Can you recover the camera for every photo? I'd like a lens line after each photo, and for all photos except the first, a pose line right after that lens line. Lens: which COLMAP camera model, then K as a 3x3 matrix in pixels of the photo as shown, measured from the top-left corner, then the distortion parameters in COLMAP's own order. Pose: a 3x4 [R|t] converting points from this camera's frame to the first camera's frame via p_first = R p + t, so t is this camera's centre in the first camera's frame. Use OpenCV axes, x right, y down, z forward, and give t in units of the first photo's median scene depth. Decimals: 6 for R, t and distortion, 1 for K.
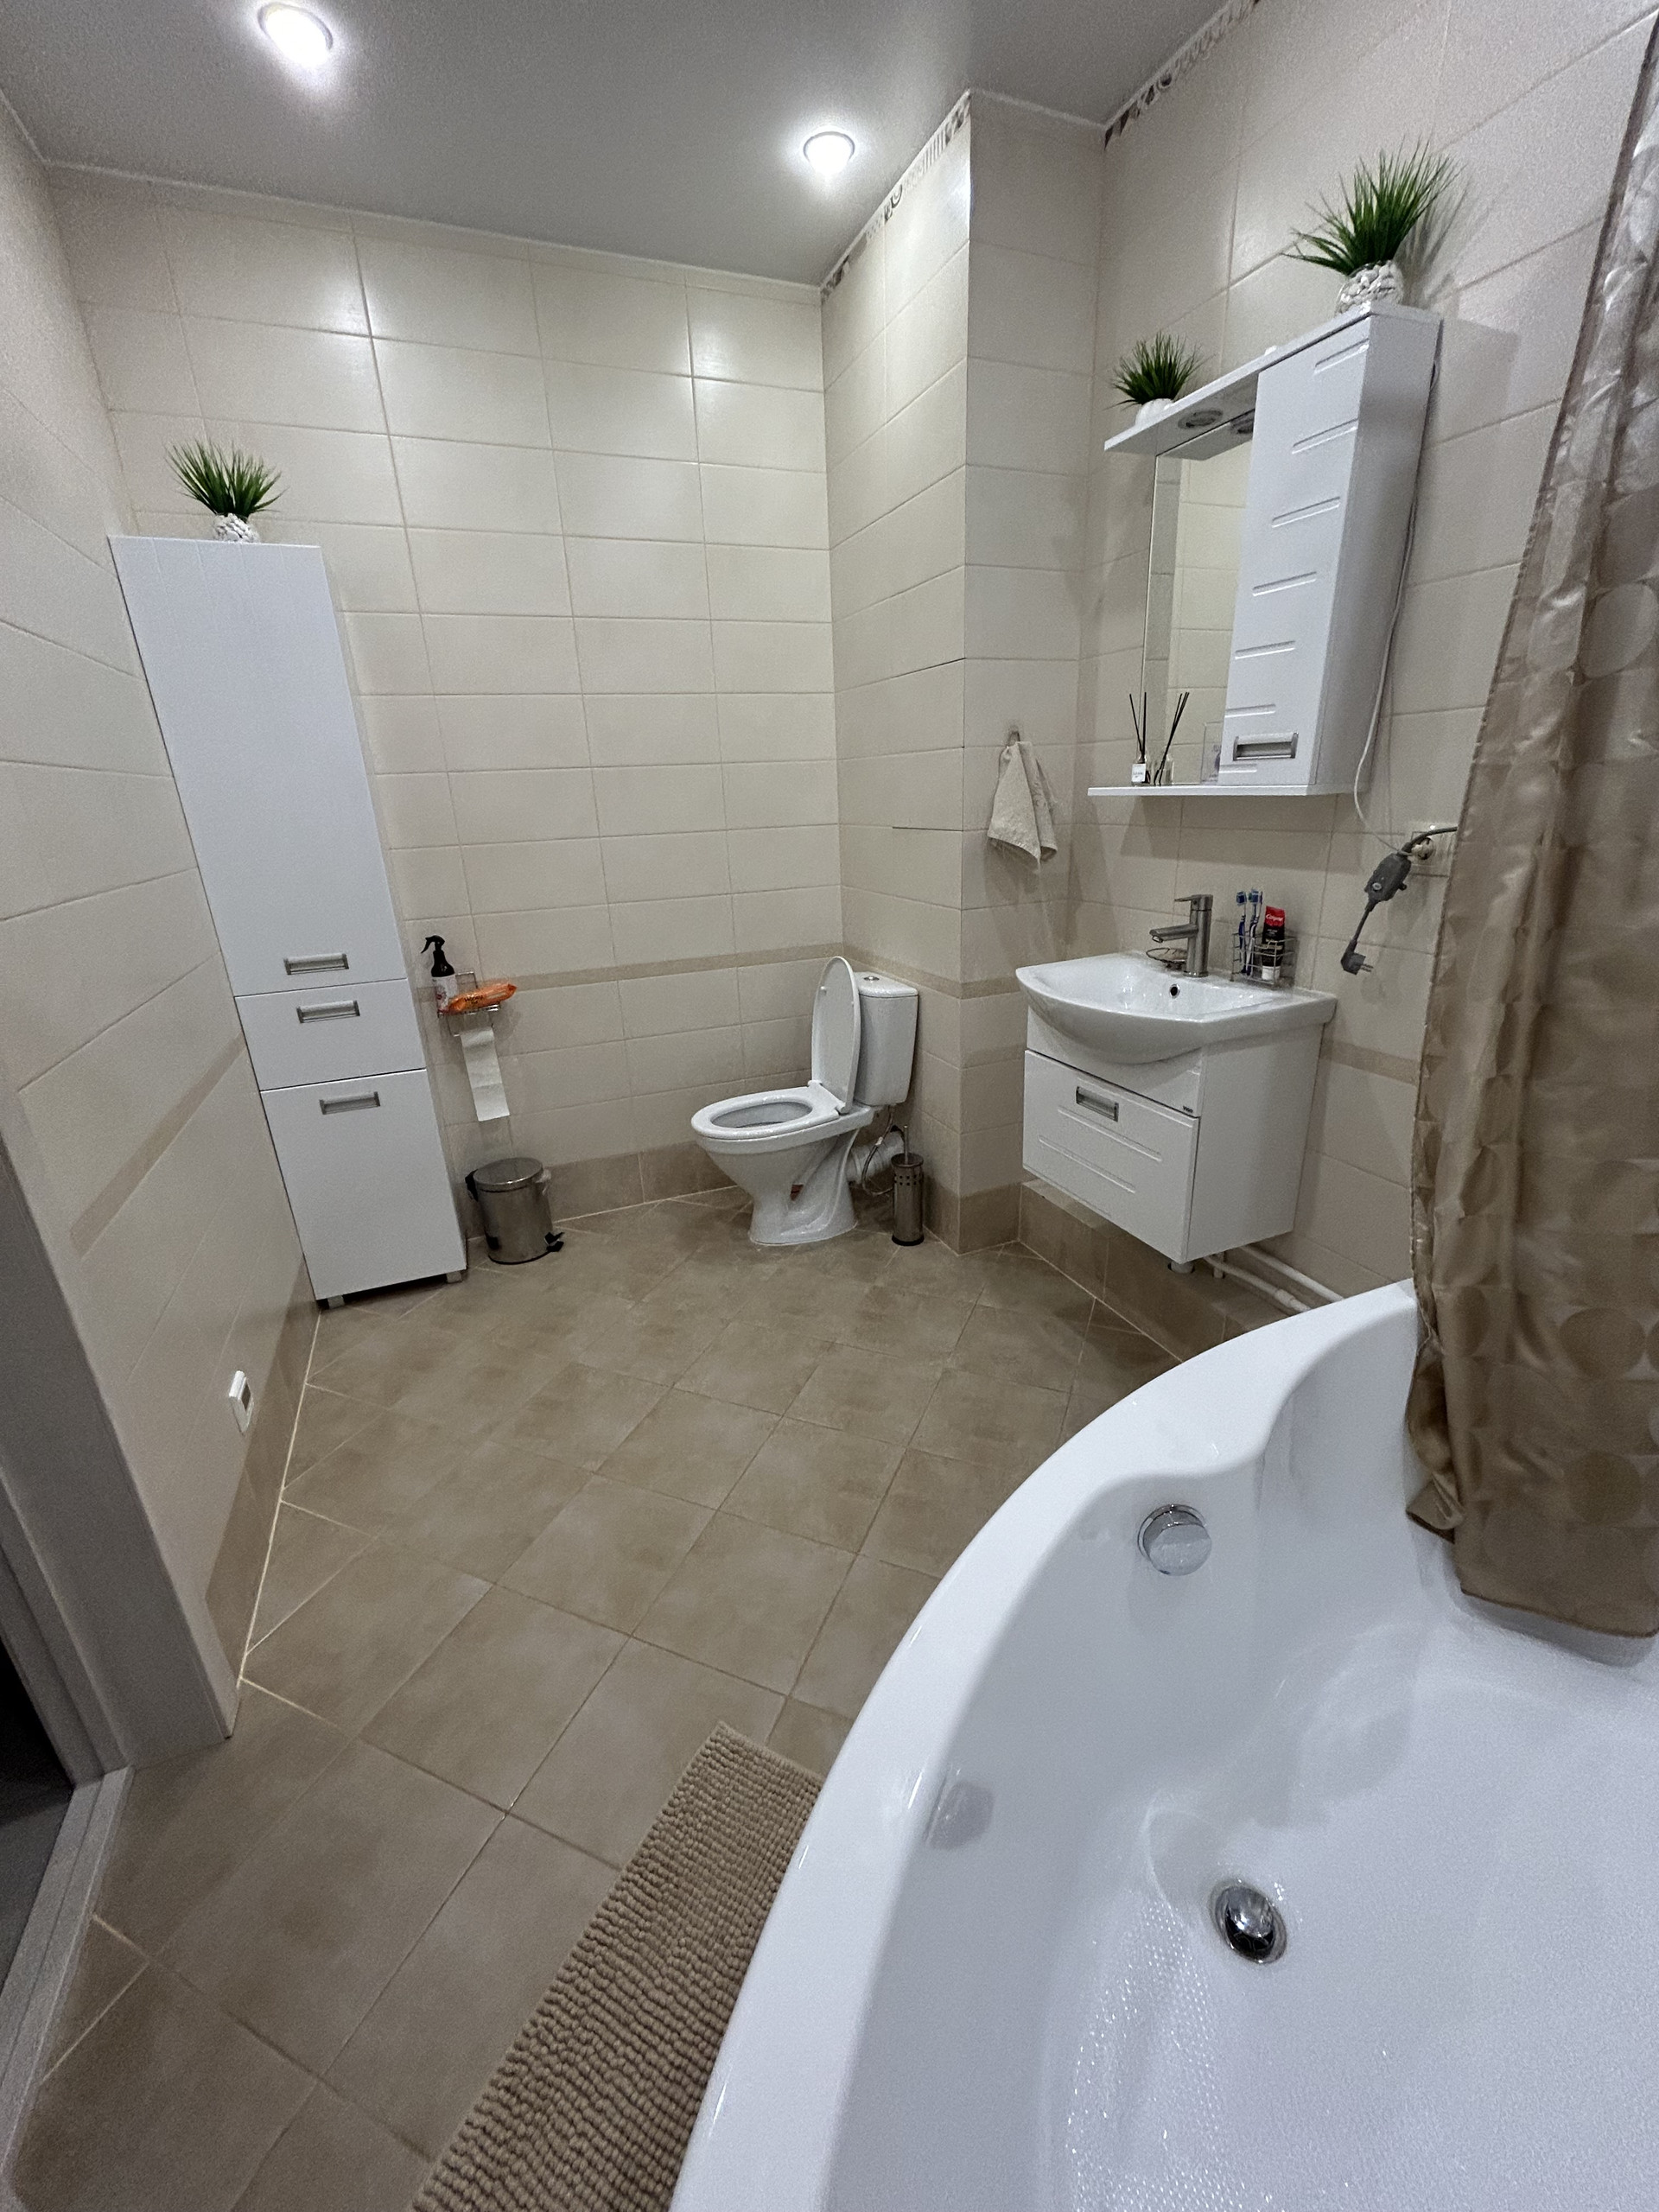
lens RADIAL K [[896.0, 0, 820.9], [0, 896.0, 1094.3], [0, 0, 1]] dist [0.002948, 0.000068]
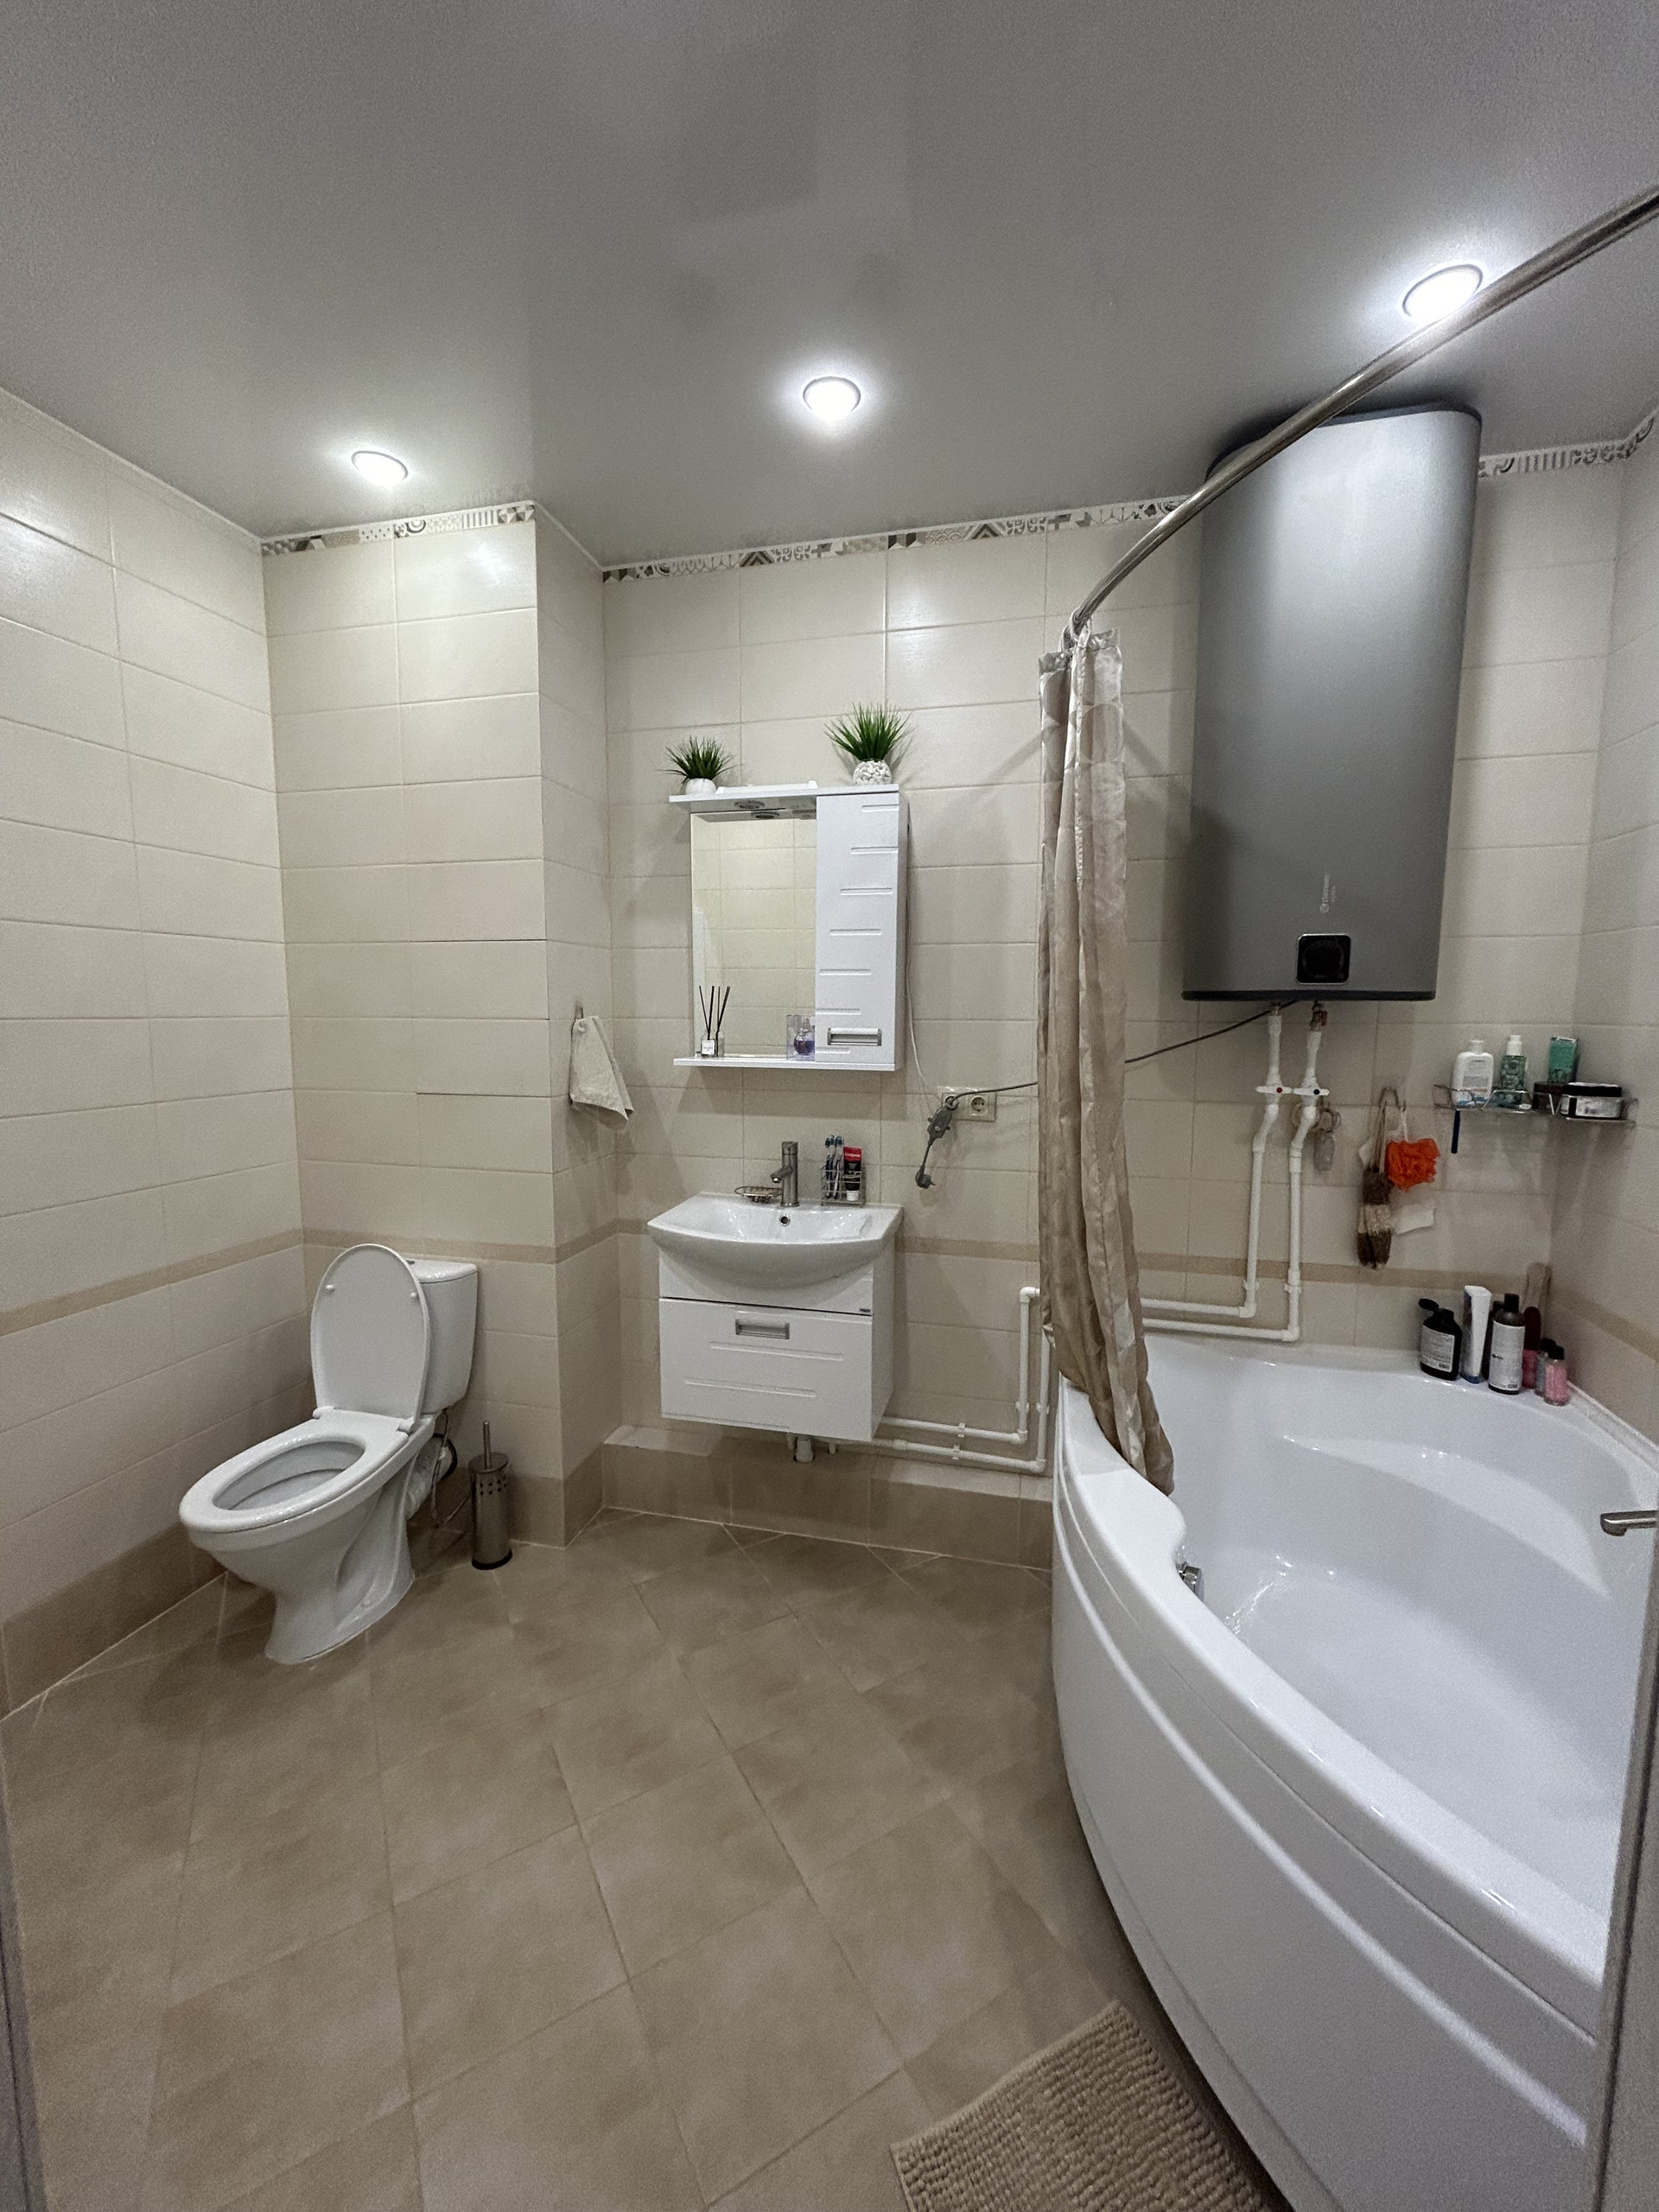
lens RADIAL K [[896.0, 0, 825.9], [0, 896.0, 1097.6], [0, 0, 1]] dist [0.002948, 0.000068]
pose [[0.594856, -0.037488, 0.802958, -0.537275], [0.236391, 0.962899, -0.130171, -0.103891], [-0.768287, 0.267245, 0.581648, 0.207479]]
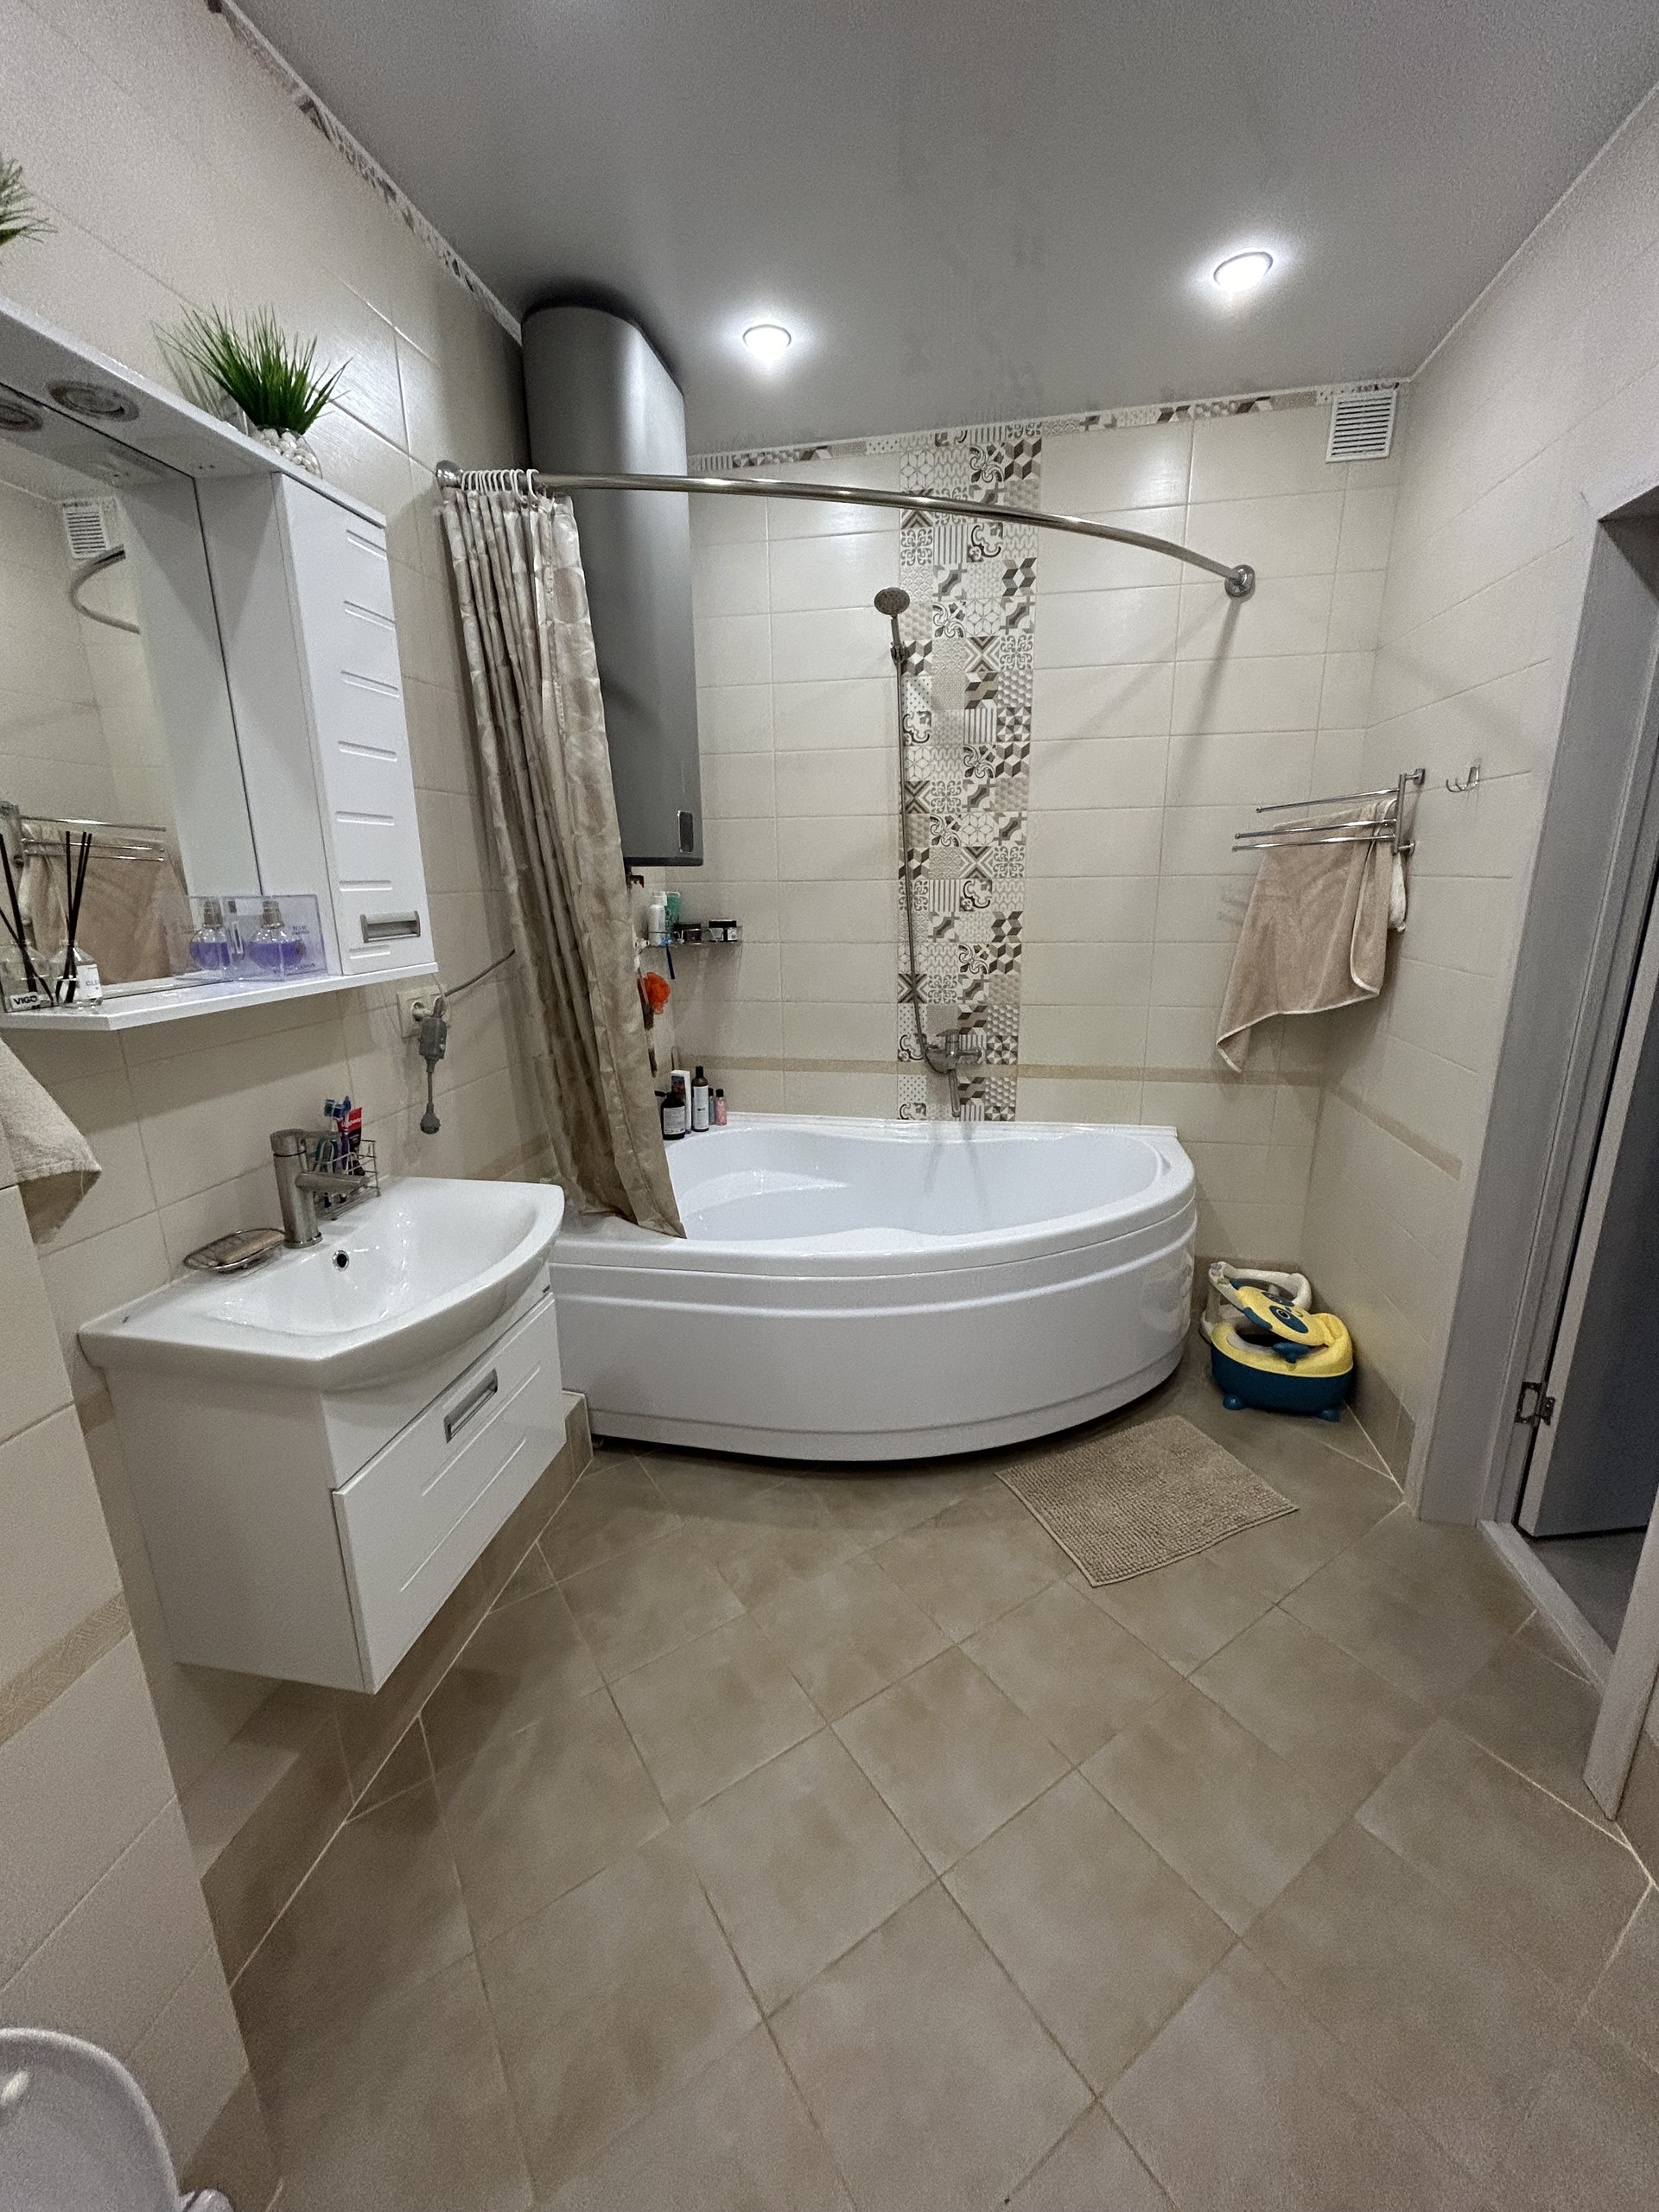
lens RADIAL K [[896.0, 0, 837.8], [0, 896.0, 1103.6], [0, 0, 1]] dist [0.002948, 0.000068]
pose [[-0.841106, -0.082495, 0.534542, -0.294286], [0.225102, 0.845250, 0.484646, -0.468018], [-0.491802, 0.527965, -0.692375, 1.223737]]
